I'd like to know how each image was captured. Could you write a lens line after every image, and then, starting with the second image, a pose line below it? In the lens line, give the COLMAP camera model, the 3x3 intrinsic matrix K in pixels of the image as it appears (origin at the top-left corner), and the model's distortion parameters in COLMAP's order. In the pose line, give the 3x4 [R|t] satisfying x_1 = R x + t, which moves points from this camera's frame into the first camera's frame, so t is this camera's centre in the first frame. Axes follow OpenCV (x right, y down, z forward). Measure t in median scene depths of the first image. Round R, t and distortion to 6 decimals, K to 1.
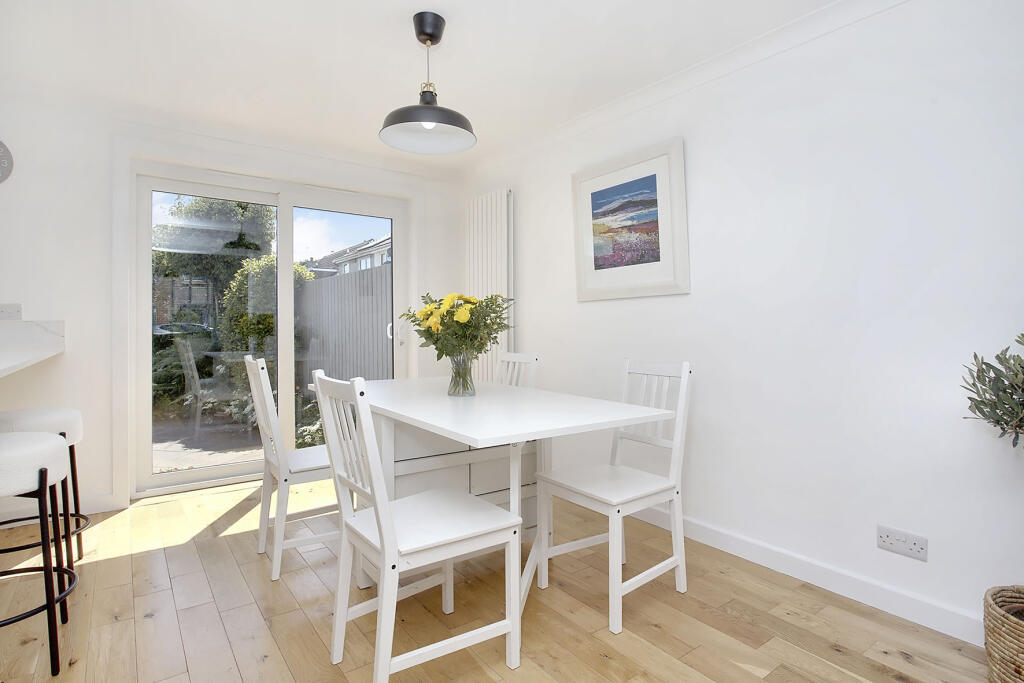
lens RADIAL K [[531.1, 0, 458.7], [0, 531.1, 313.5], [0, 0, 1]] dist [0.007985, 0.000081]
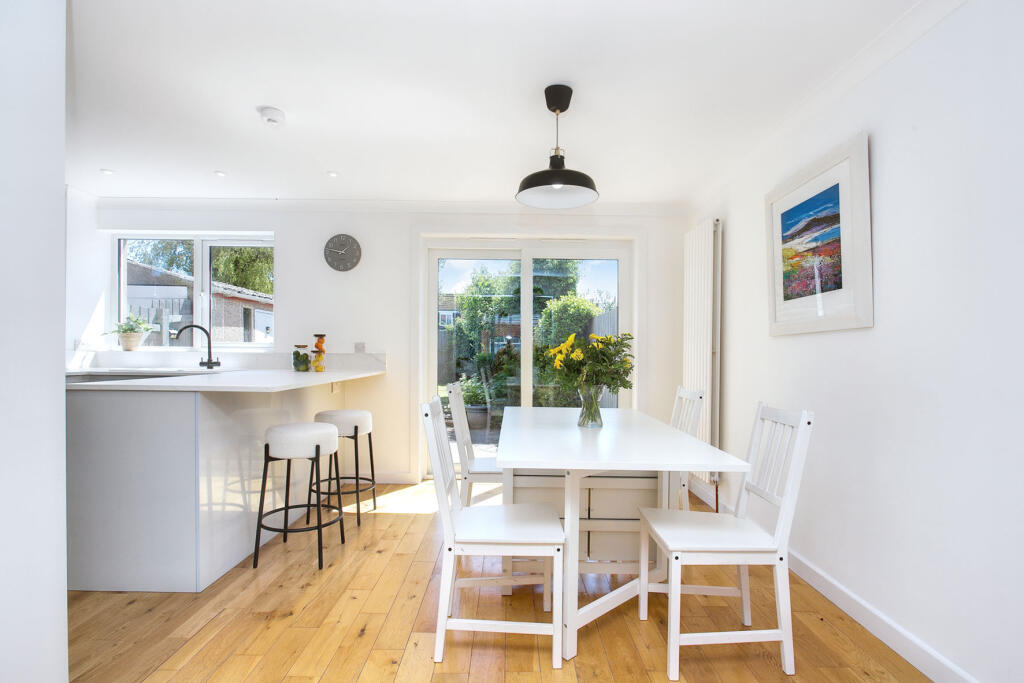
lens RADIAL K [[489.6, 0, 477.4], [0, 489.6, 352.0], [0, 0, 1]] dist [0.001866, 0.000468]
pose [[0.807499, 0.004325, -0.589854, 0.353502], [0.006884, 0.999836, 0.016756, -0.015196], [0.589829, -0.017591, 0.807336, 0.044037]]
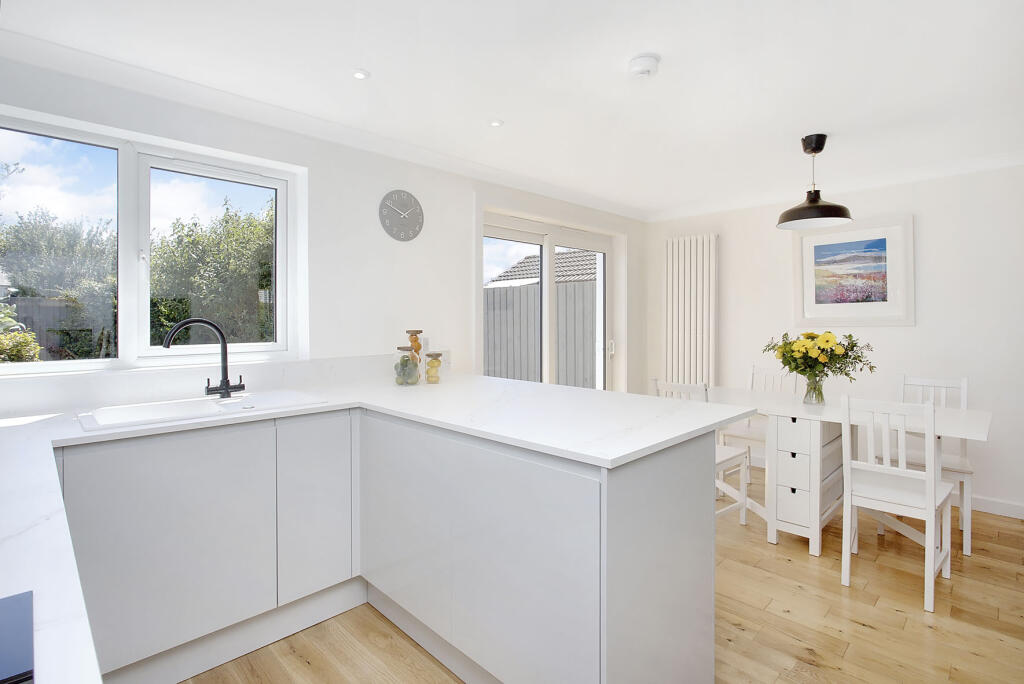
lens RADIAL K [[489.6, 0, 494.2], [0, 489.6, 341.4], [0, 0, 1]] dist [0.001866, 0.000468]
pose [[0.986375, -0.021773, 0.163063, -0.823387], [0.010266, 0.997418, 0.071077, -0.090847], [-0.164190, -0.068434, 0.984052, -0.109442]]
